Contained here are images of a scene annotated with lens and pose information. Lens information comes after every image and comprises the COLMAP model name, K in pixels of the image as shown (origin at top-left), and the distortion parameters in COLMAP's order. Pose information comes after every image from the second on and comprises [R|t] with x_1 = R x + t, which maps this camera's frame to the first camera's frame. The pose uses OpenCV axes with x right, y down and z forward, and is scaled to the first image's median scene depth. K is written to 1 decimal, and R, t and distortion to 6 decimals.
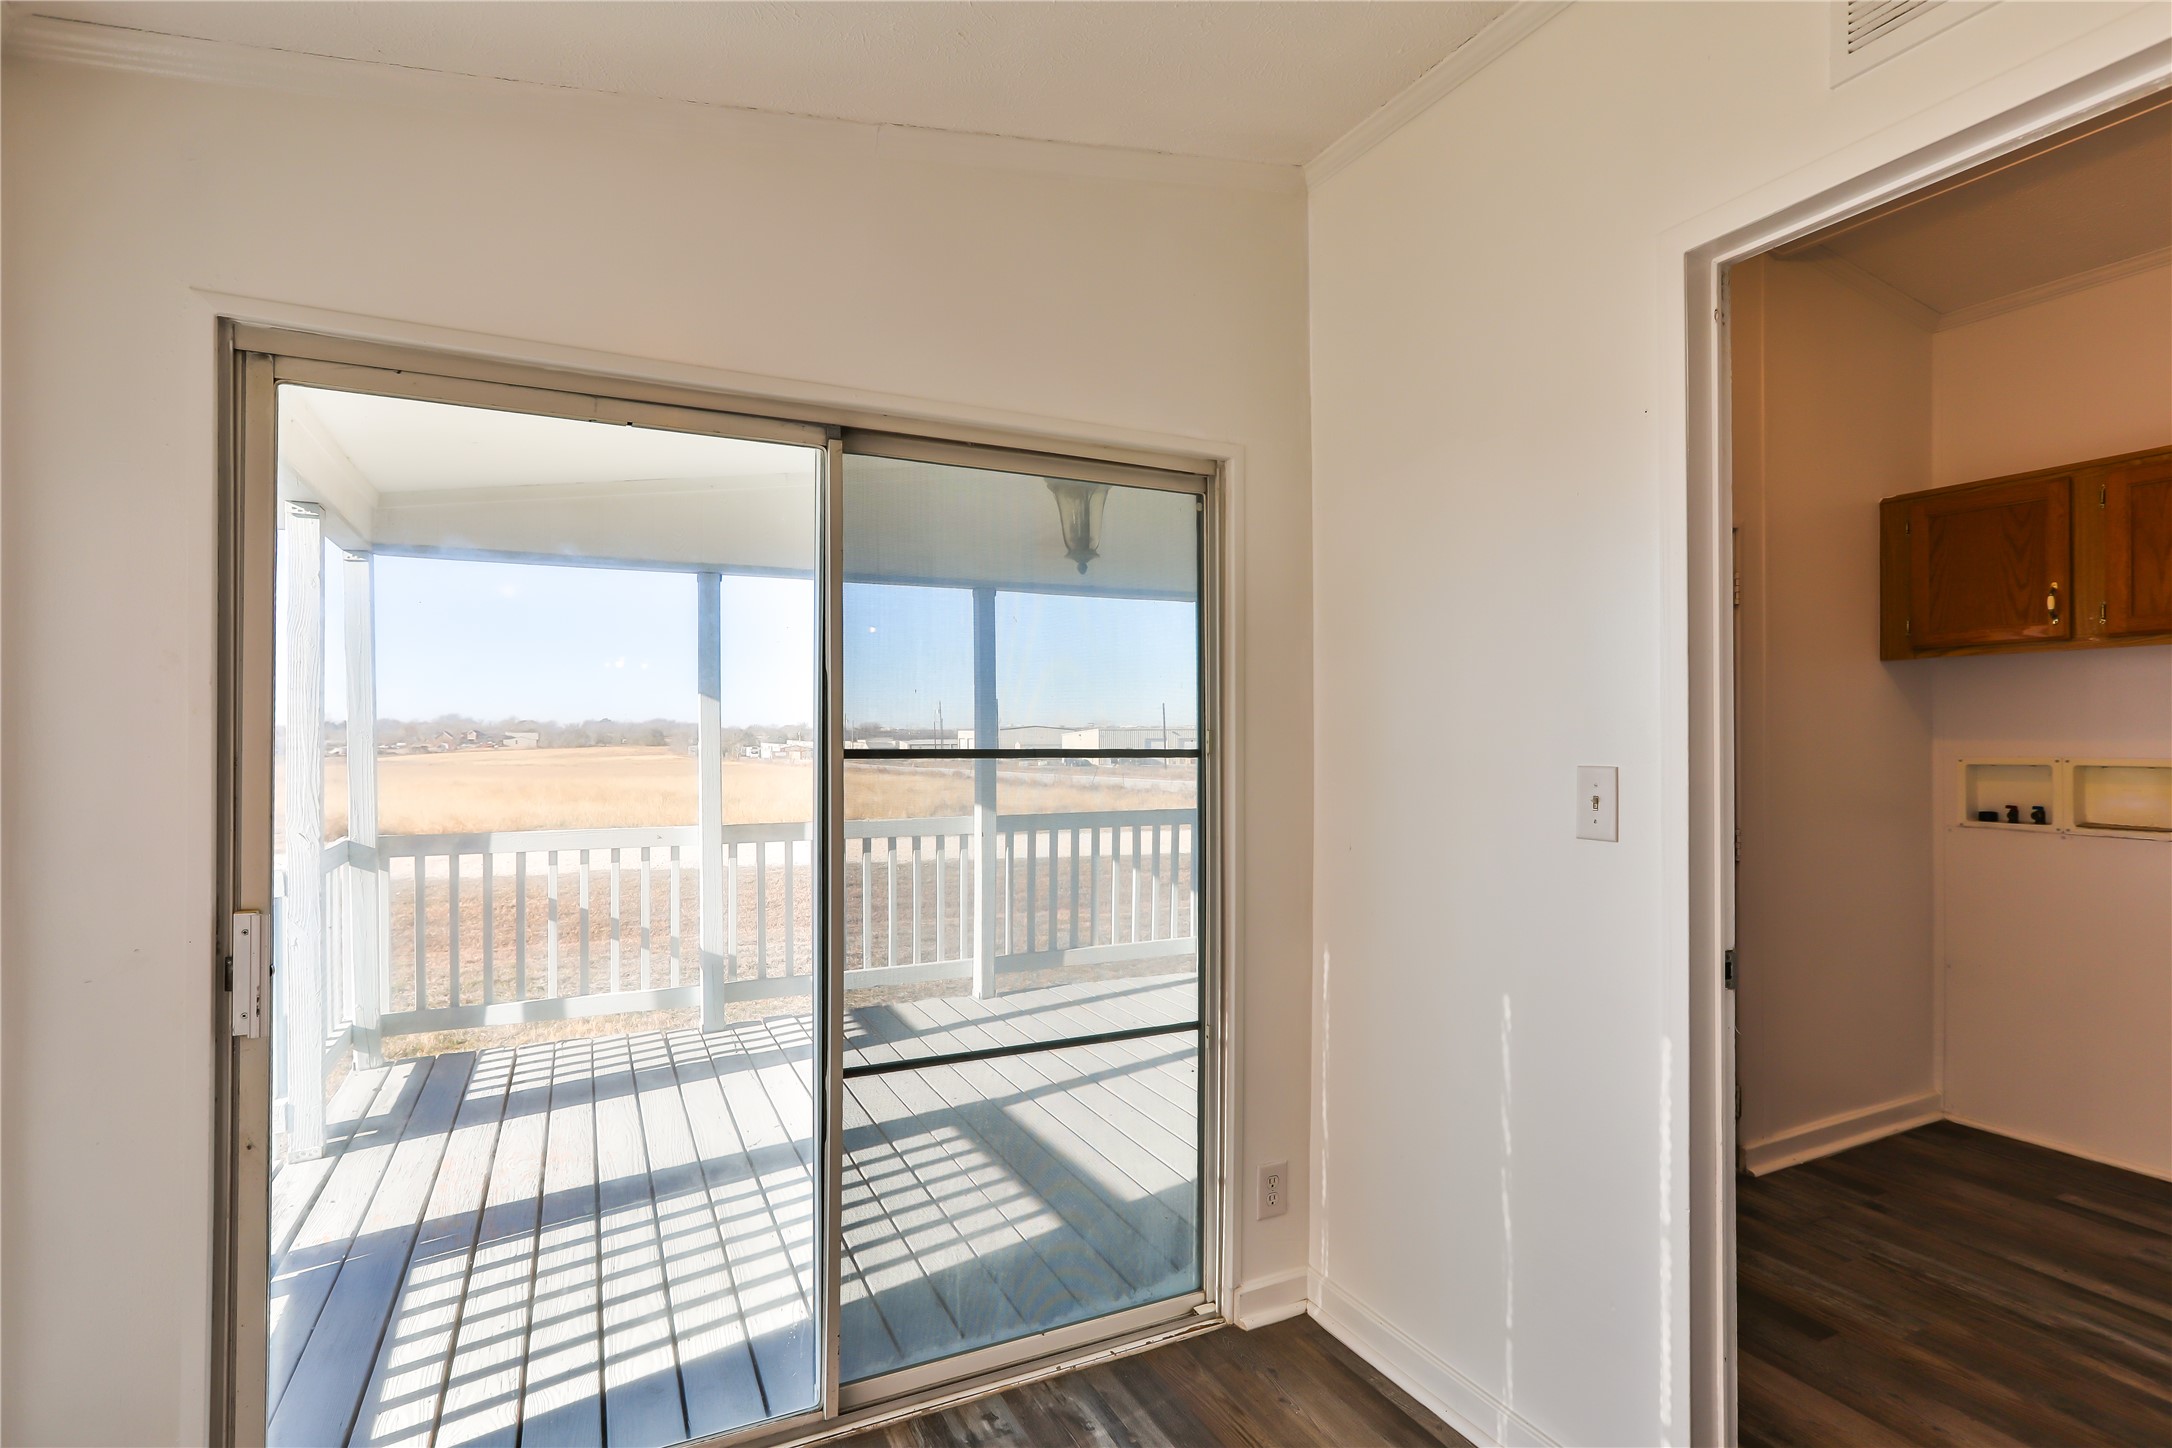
lens RADIAL K [[1043.7, 0, 1117.7], [0, 1043.7, 736.3], [0, 0, 1]] dist [0.022759, 0.000686]
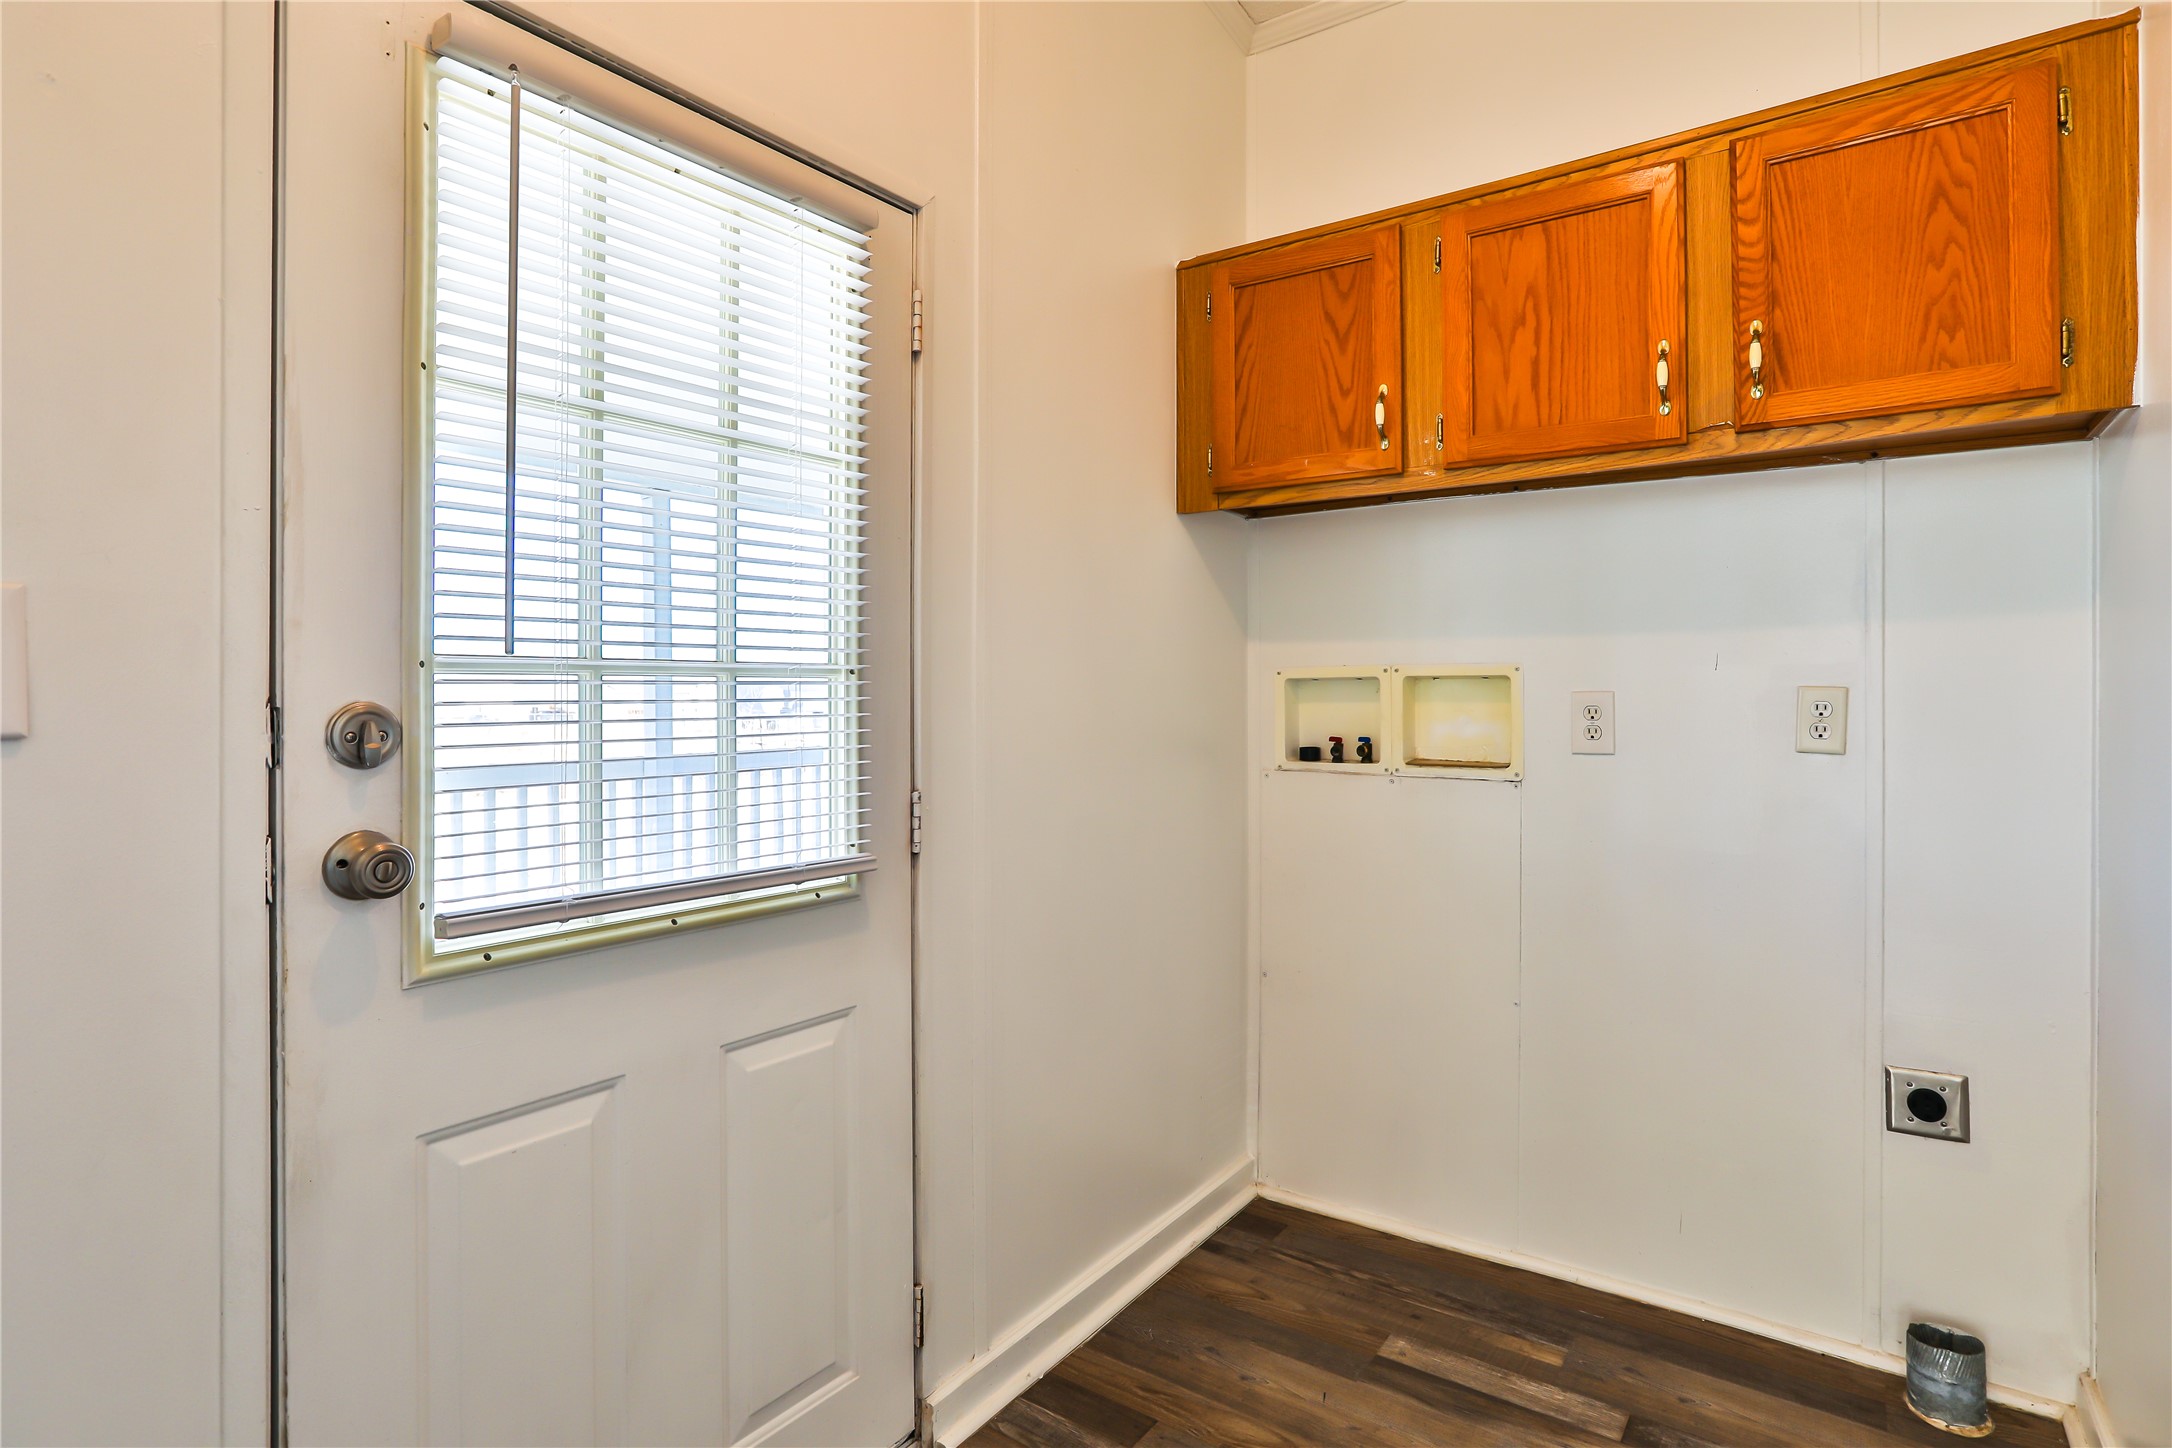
lens RADIAL K [[1092.1, 0, 1083.3], [0, 1092.1, 696.8], [0, 0, 1]] dist [-0.022994, 0.021227]
pose [[0.896392, -0.001118, 0.443261, 0.396162], [-0.000899, 0.999990, 0.004342, 0.037541], [-0.443262, -0.004291, 0.896382, 0.454513]]
